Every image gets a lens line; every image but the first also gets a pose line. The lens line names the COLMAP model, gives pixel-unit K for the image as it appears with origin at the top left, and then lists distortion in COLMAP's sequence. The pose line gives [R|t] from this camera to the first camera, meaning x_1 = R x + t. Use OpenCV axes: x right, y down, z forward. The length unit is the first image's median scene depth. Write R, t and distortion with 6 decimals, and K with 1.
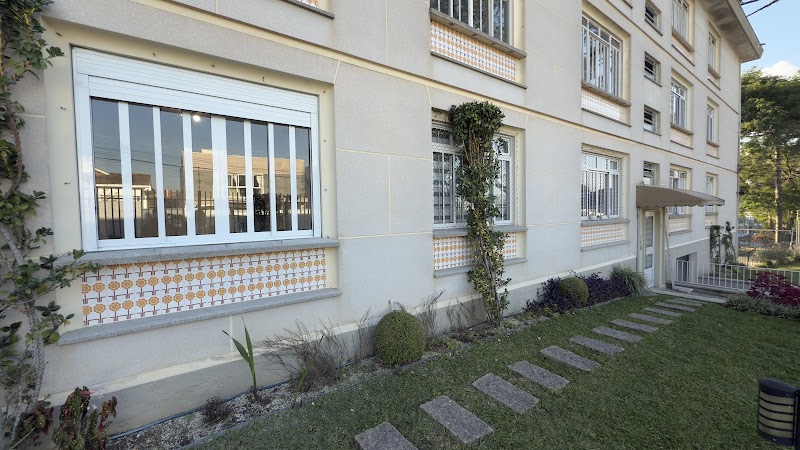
lens RADIAL K [[332.1, 0, 400.0], [0, 332.1, 225.0], [0, 0, 1]] dist [-0.000423, -0.000438]
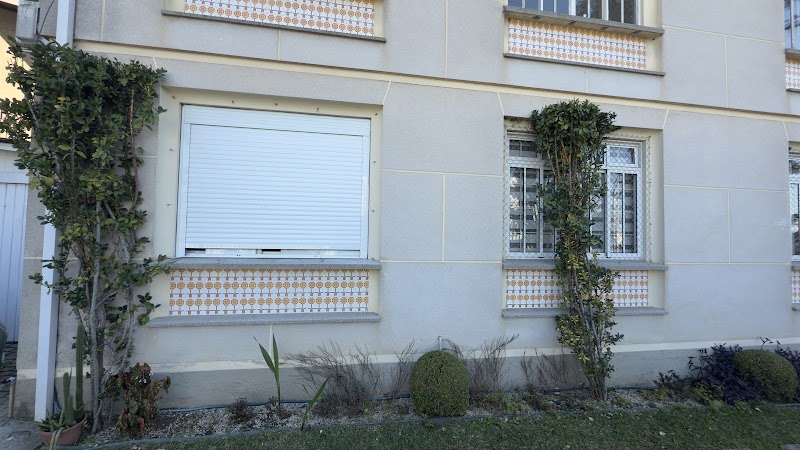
lens RADIAL K [[315.0, 0, 400.0], [0, 315.0, 225.0], [0, 0, 1]] dist [-0.000512, 0.000070]
pose [[0.887963, 0.020237, -0.459469, 0.235954], [-0.053169, 0.996850, -0.058848, -0.011106], [0.456831, 0.076685, 0.886242, 0.176038]]
